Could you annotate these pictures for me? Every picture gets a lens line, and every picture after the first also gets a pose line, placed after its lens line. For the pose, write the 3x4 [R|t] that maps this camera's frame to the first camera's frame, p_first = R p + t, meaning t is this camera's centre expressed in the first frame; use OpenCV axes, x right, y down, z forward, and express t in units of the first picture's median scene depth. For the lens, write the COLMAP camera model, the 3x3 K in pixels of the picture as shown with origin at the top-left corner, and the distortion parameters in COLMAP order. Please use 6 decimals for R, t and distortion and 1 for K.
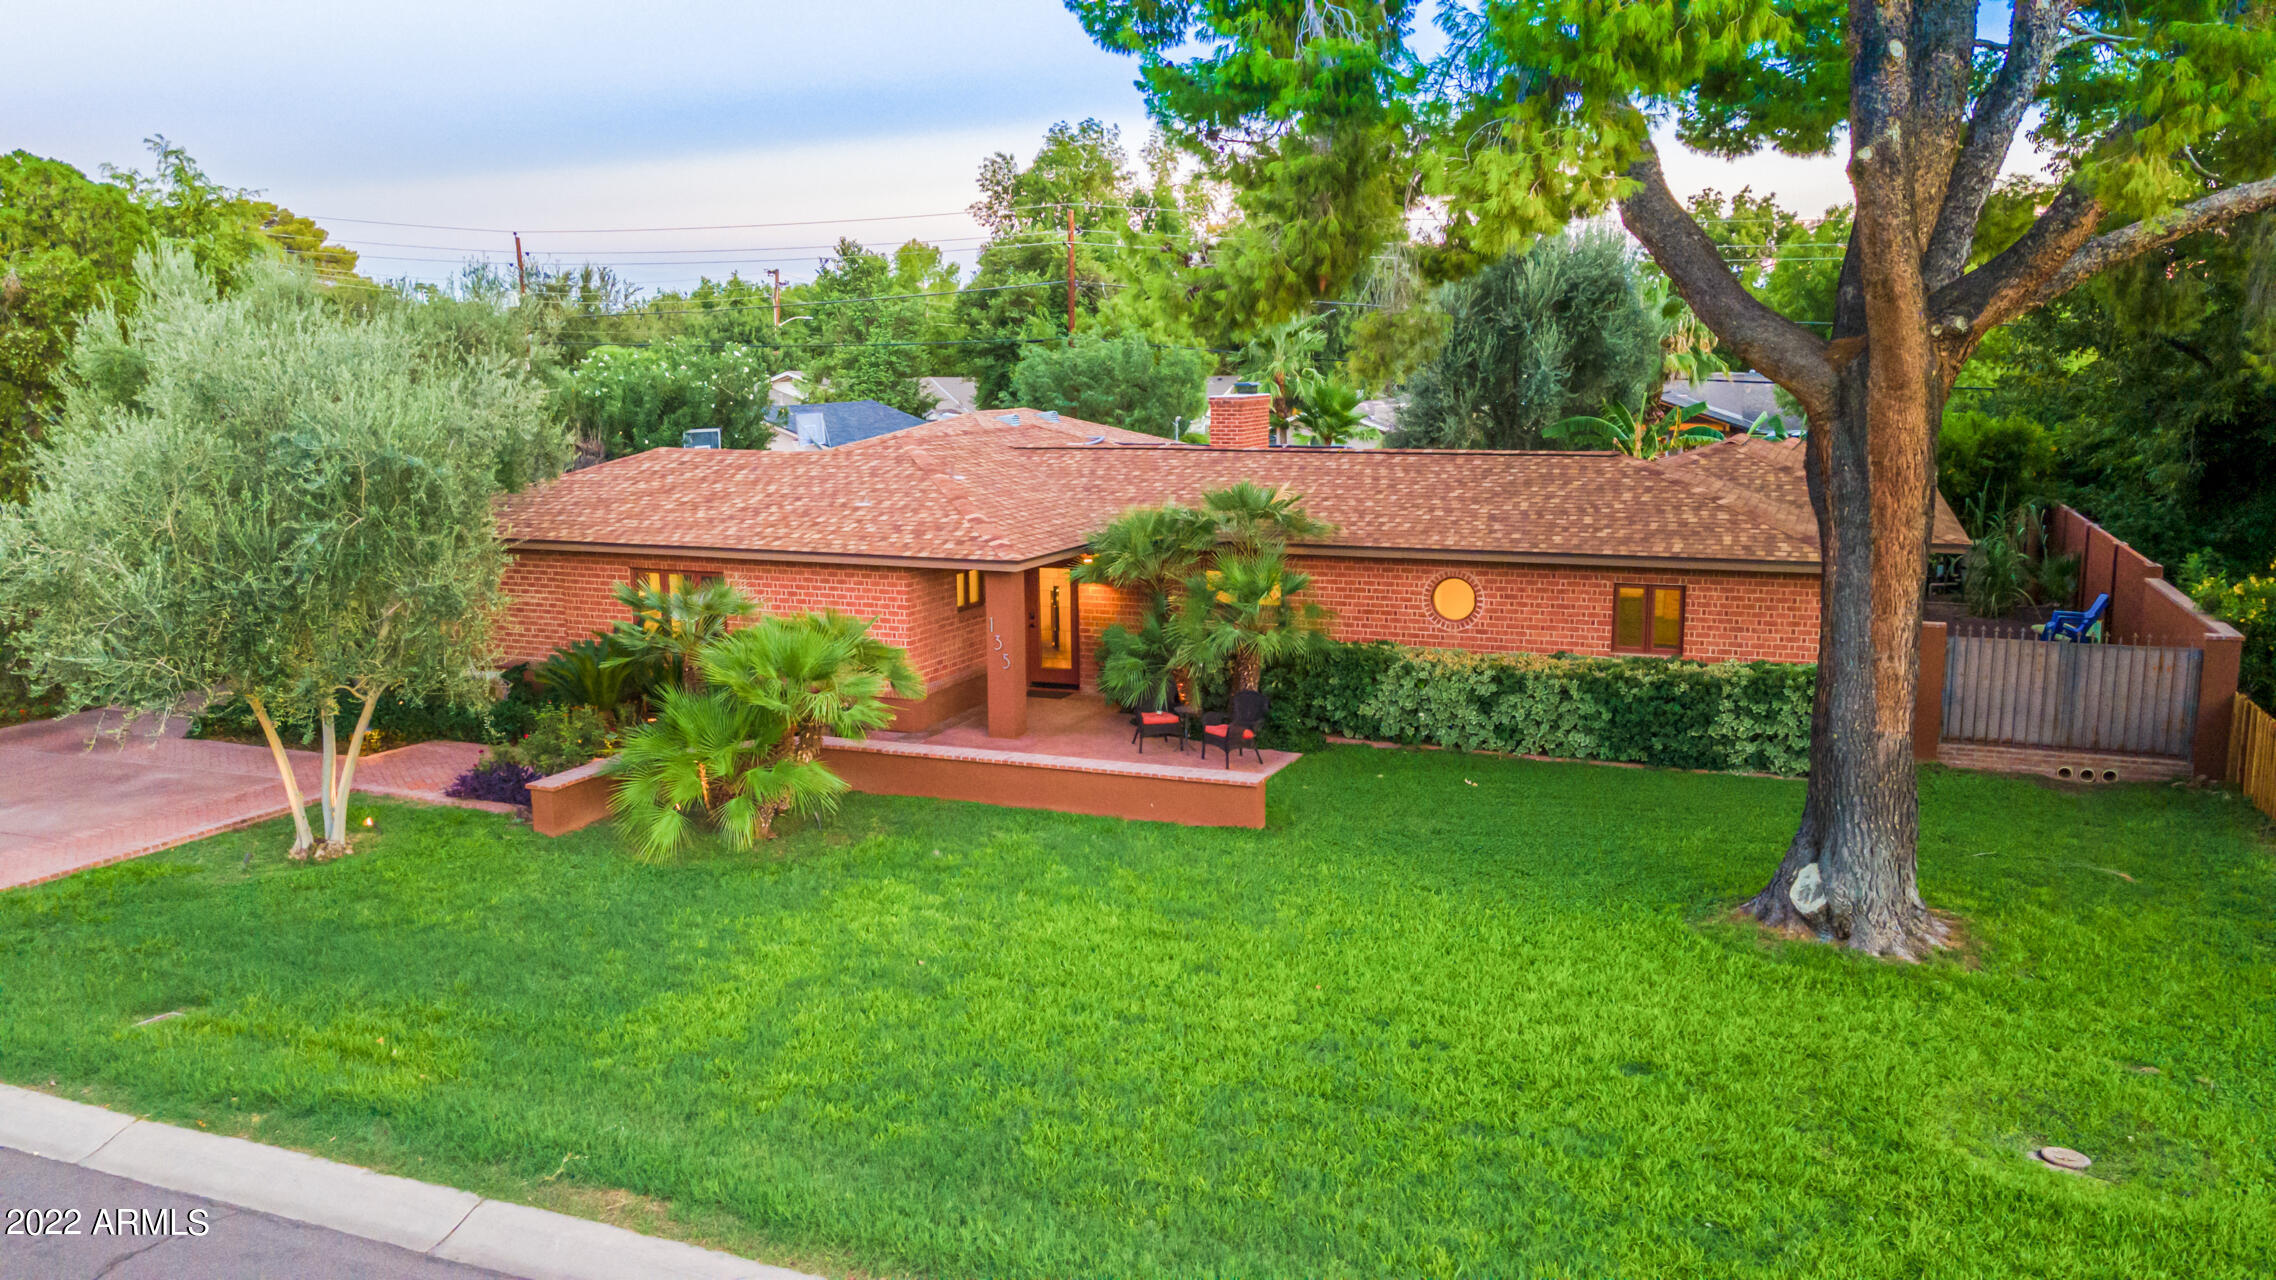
lens RADIAL K [[1674.4, 0, 1129.7], [0, 1674.4, 639.7], [0, 0, 1]] dist [0.026741, 0.029870]
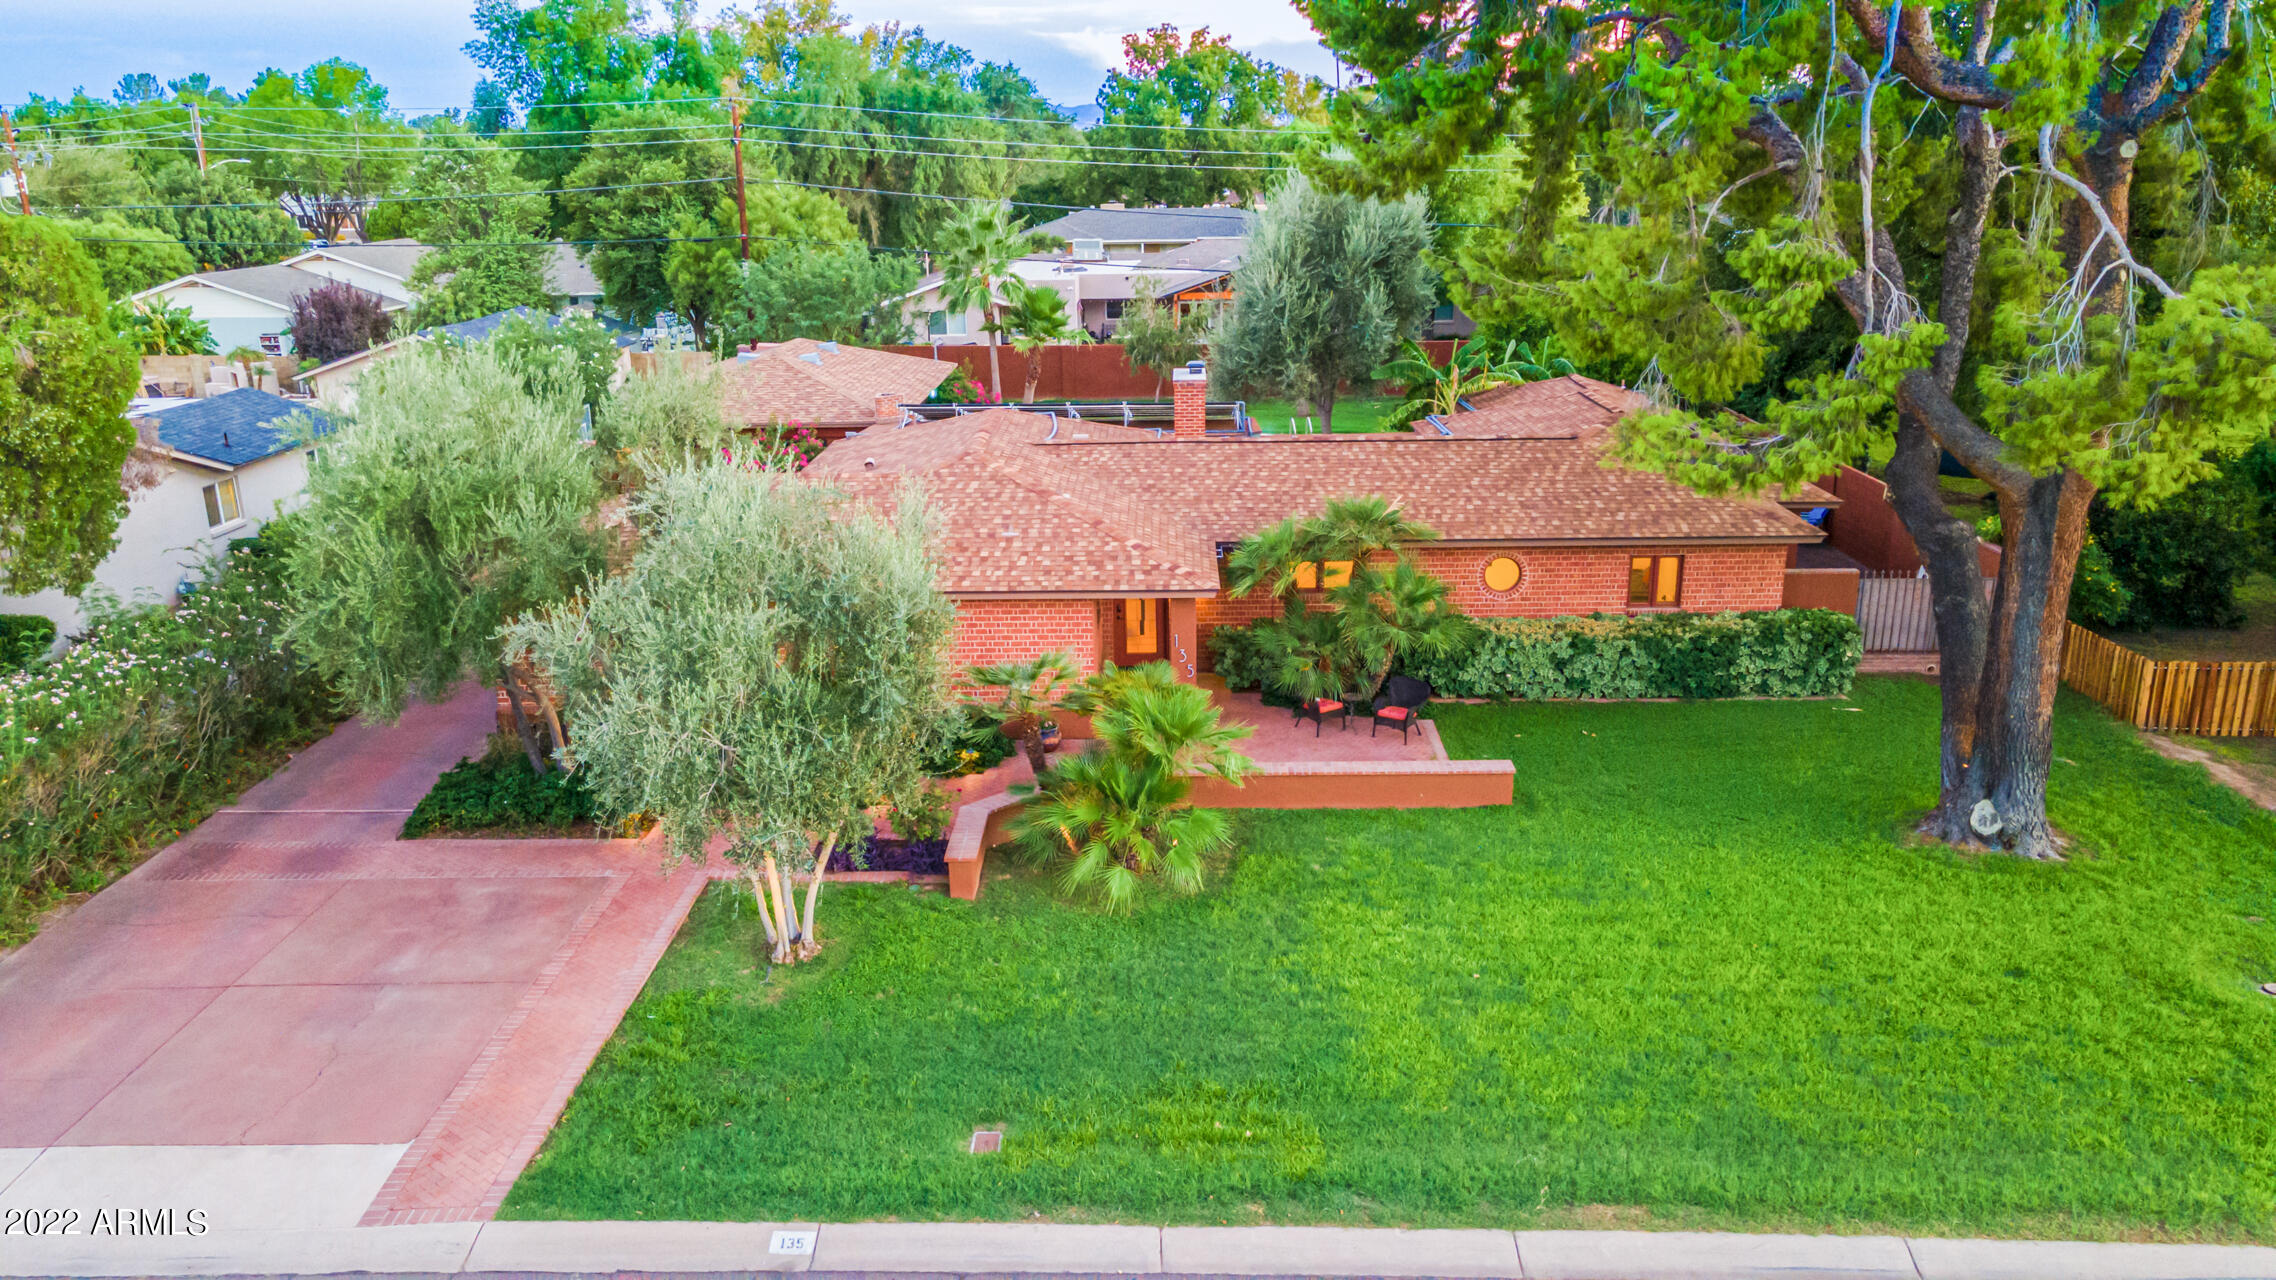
lens RADIAL K [[1674.7, 0, 1138.0], [0, 1674.7, 640.0], [0, 0, 1]] dist [0.029553, 0.003814]
pose [[0.929406, -0.111243, 0.351895, -0.478913], [0.068026, 0.988790, 0.132917, -0.153389], [-0.362736, -0.099596, 0.926554, -0.050688]]
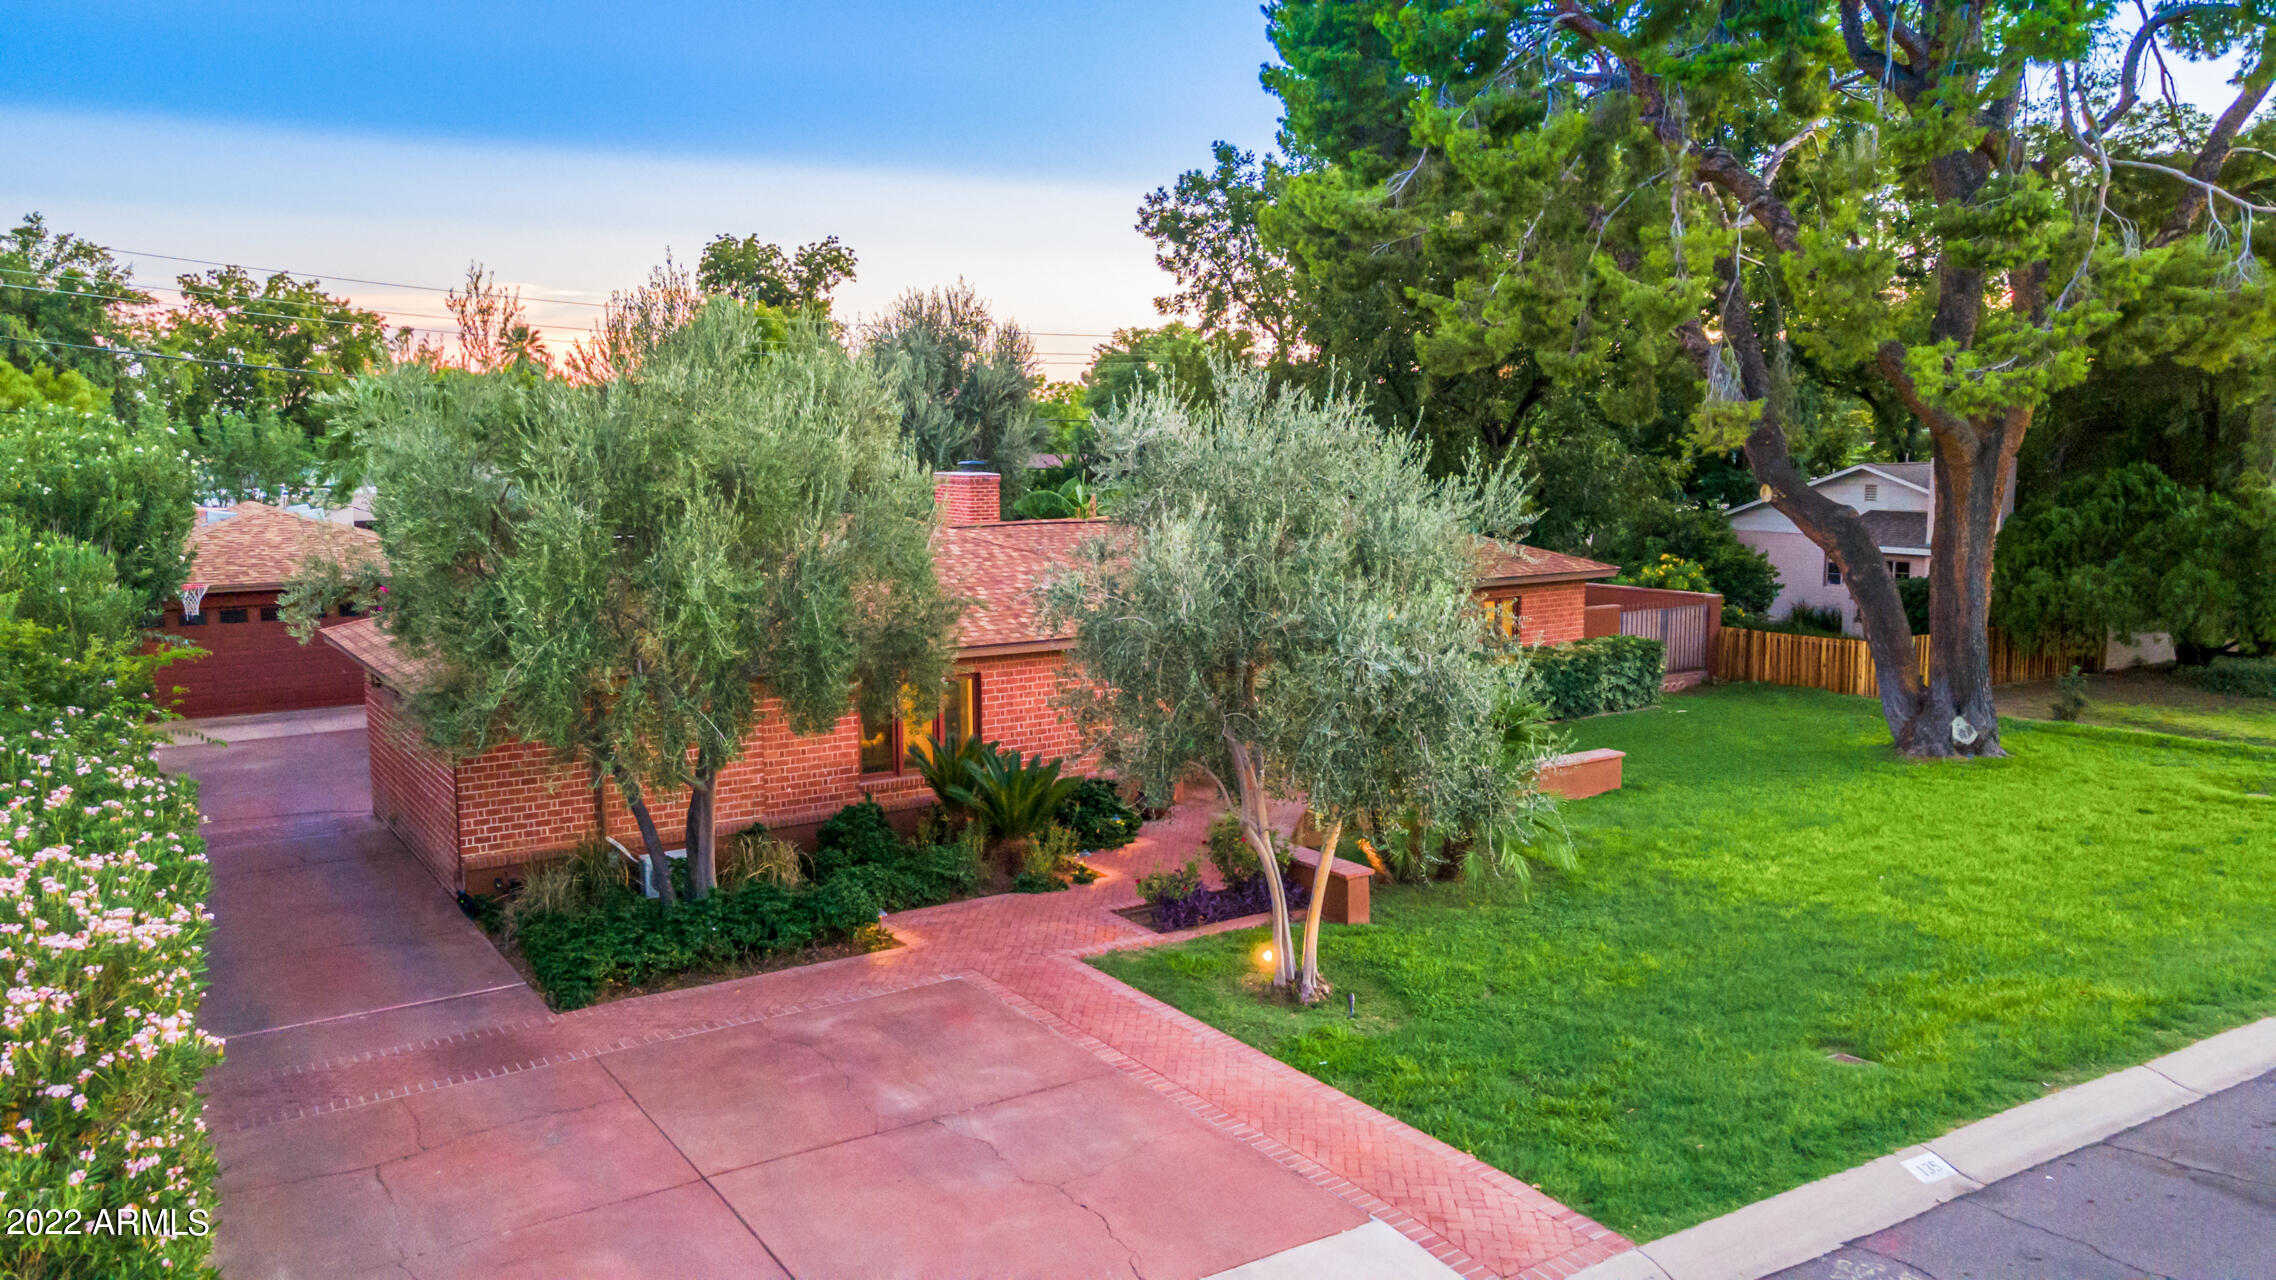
lens RADIAL K [[1674.7, 0, 1138.0], [0, 1674.7, 640.0], [0, 0, 1]] dist [0.029553, 0.003814]
pose [[0.567163, -0.101412, 0.817338, -0.917570], [0.142502, 0.989506, 0.023889, -0.066798], [-0.811184, 0.102923, 0.575663, 0.411117]]
